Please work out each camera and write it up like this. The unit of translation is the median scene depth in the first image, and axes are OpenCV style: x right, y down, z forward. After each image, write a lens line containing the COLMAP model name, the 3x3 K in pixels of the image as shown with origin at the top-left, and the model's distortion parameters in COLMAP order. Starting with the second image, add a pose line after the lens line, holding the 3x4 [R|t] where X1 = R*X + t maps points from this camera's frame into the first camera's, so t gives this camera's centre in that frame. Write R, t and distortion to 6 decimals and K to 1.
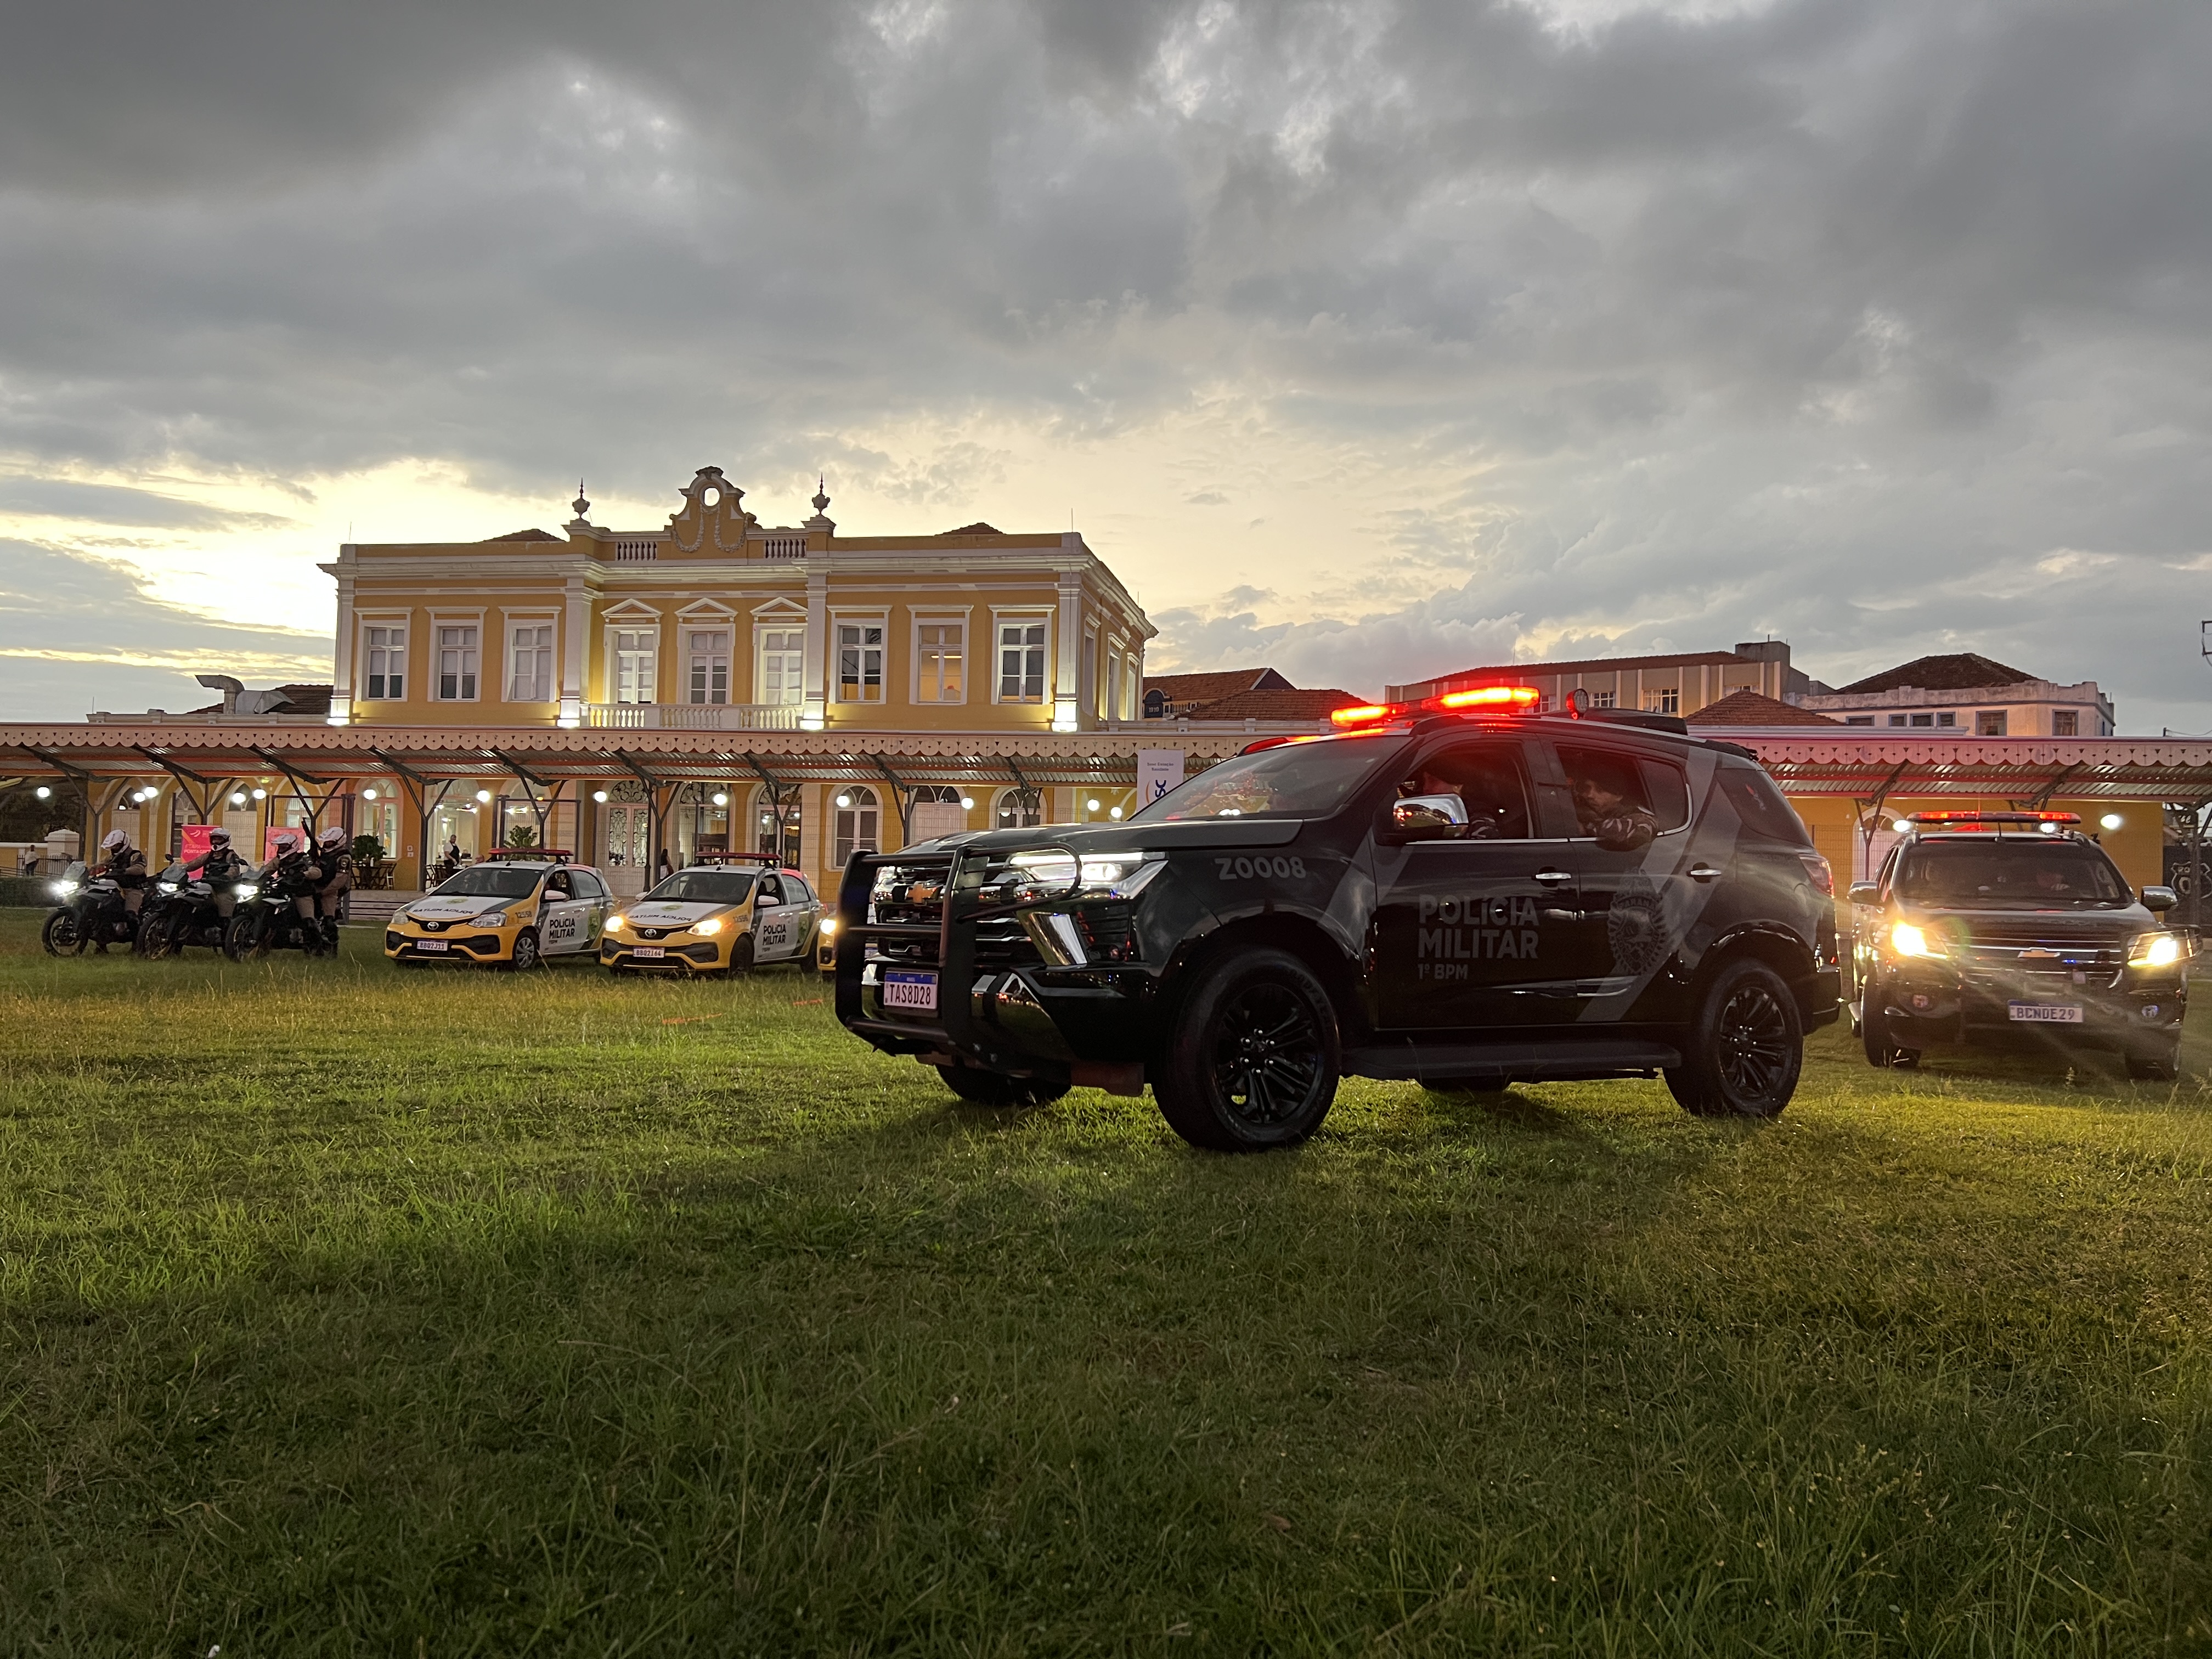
lens RADIAL K [[1644.0, 0, 1133.6], [0, 1644.0, 886.2], [0, 0, 1]] dist [0.043463, -0.054016]
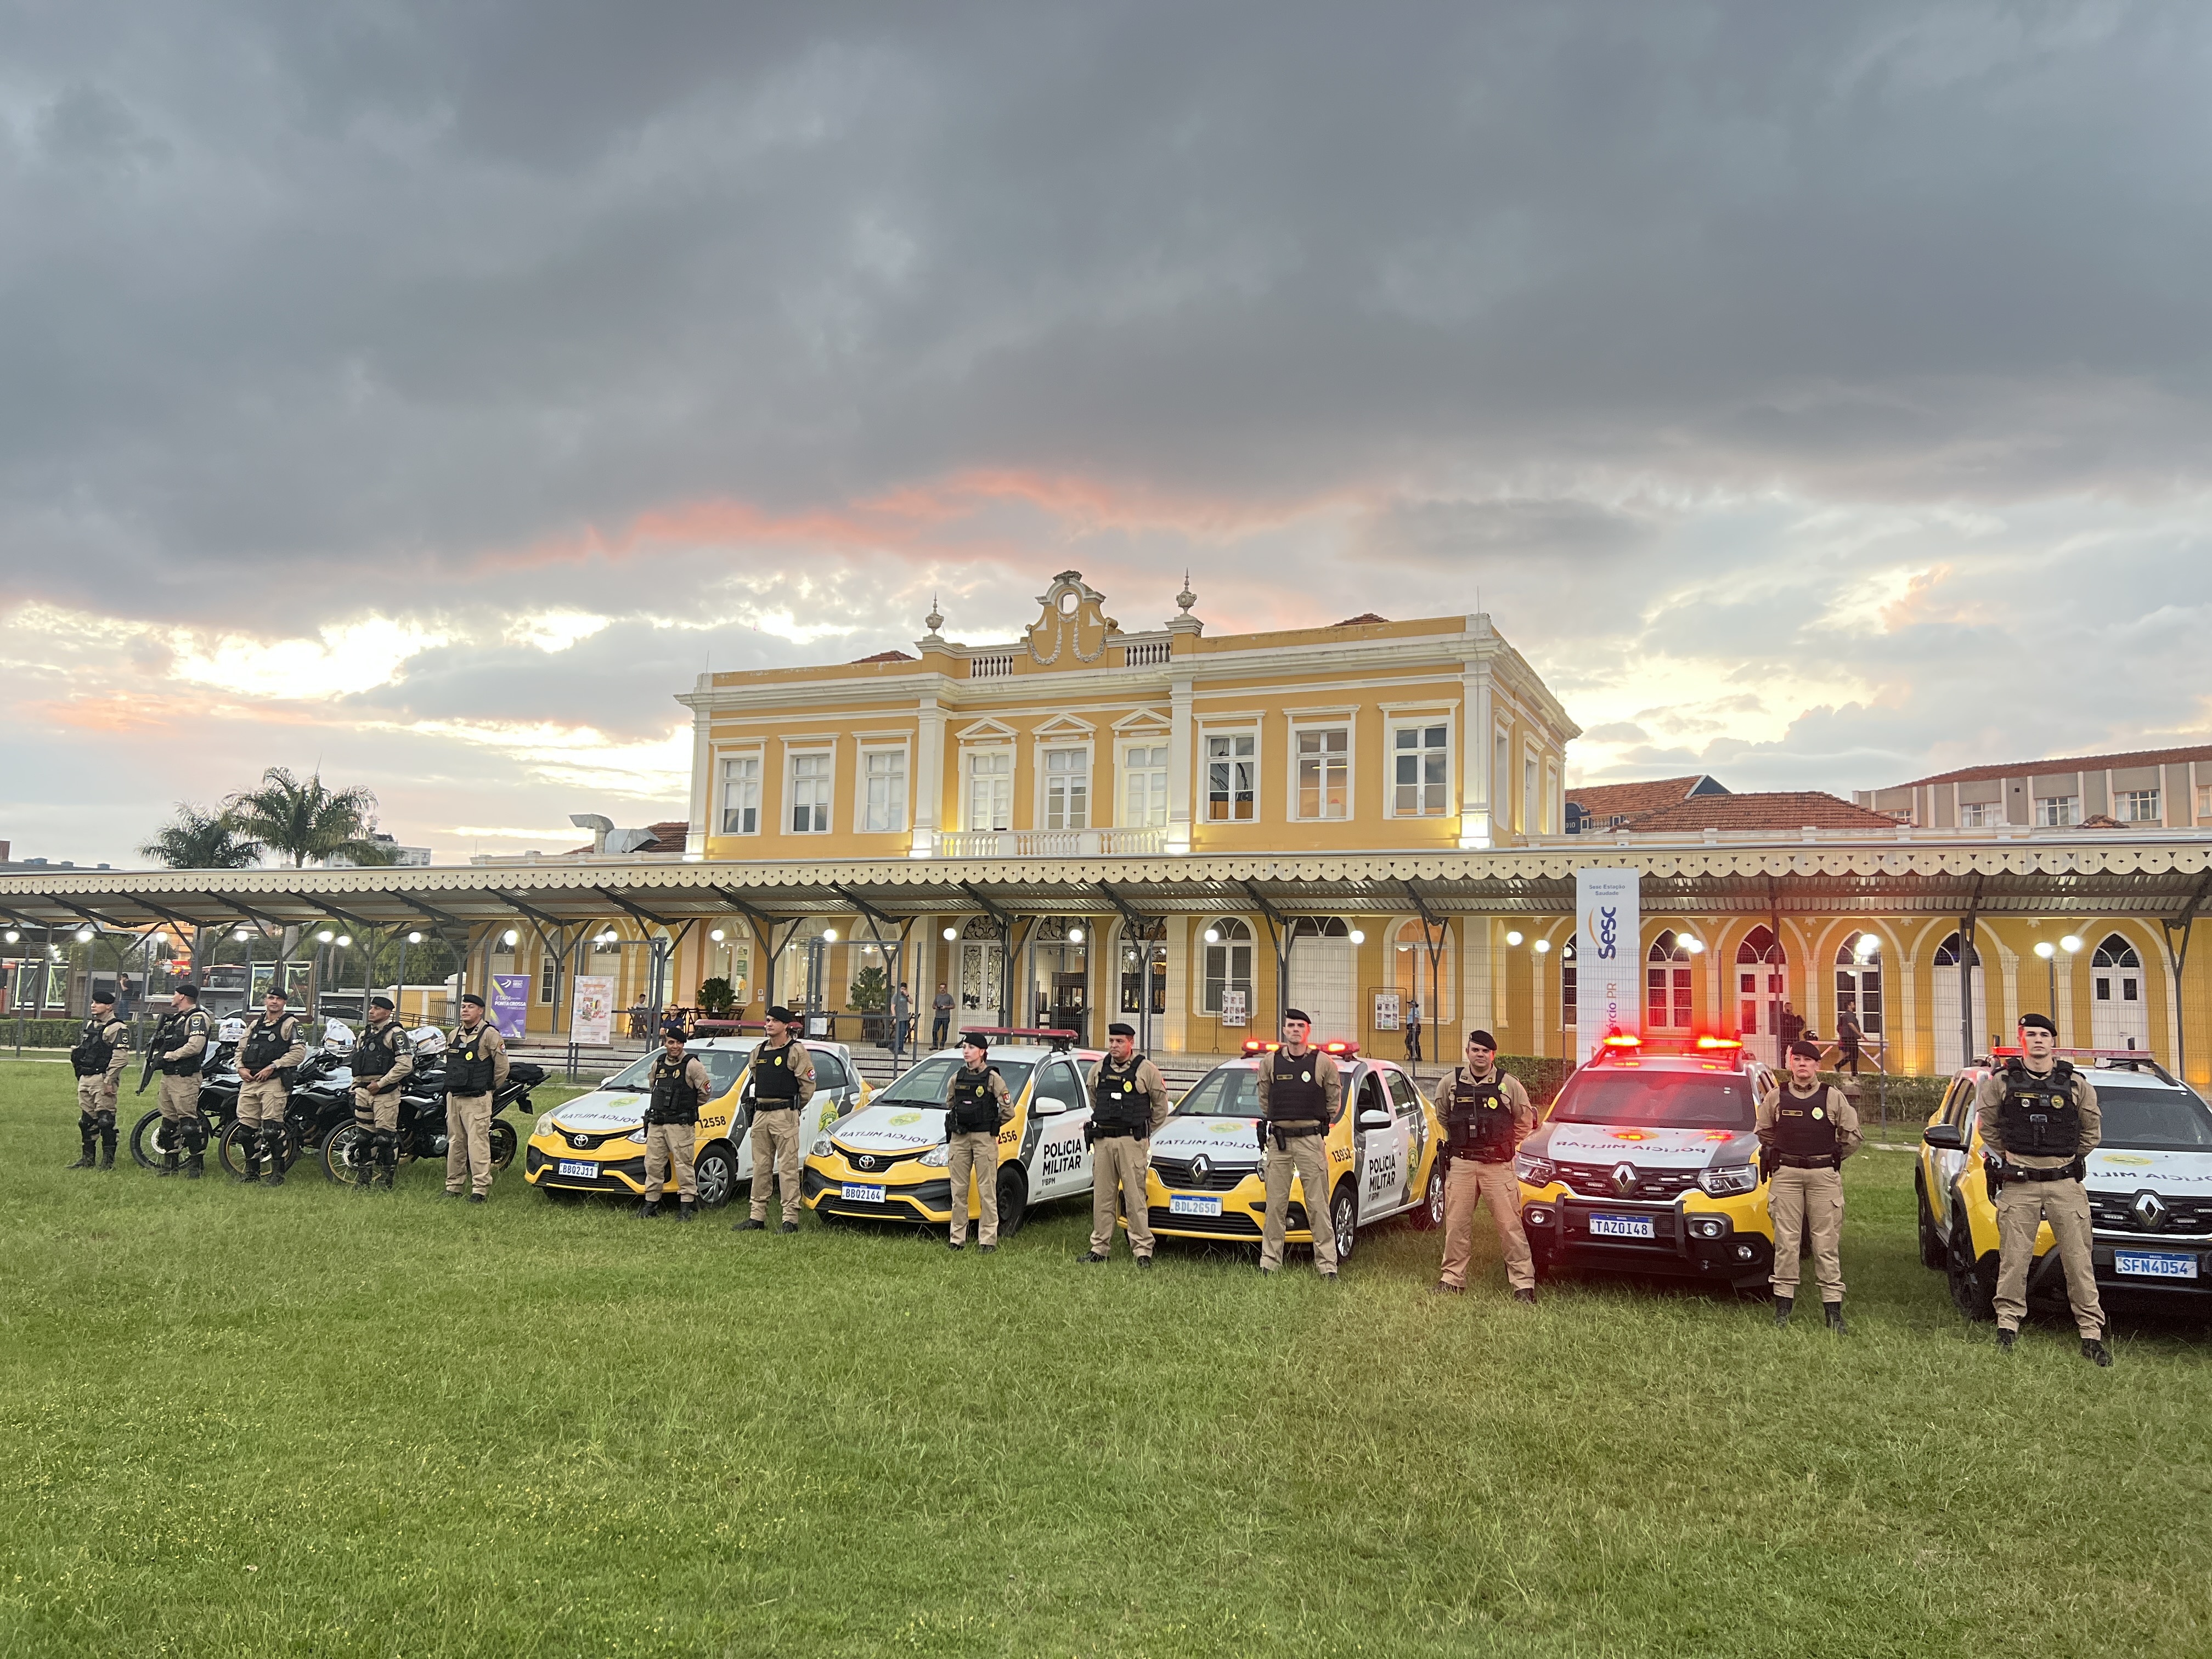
lens RADIAL K [[1644.0, 0, 1094.5], [0, 1644.0, 841.0], [0, 0, 1]] dist [0.043463, -0.054016]
pose [[0.966444, -0.025513, -0.255608, -0.013839], [-0.001123, 0.994626, -0.103523, -0.011495], [0.256876, 0.100336, 0.961222, 0.146240]]
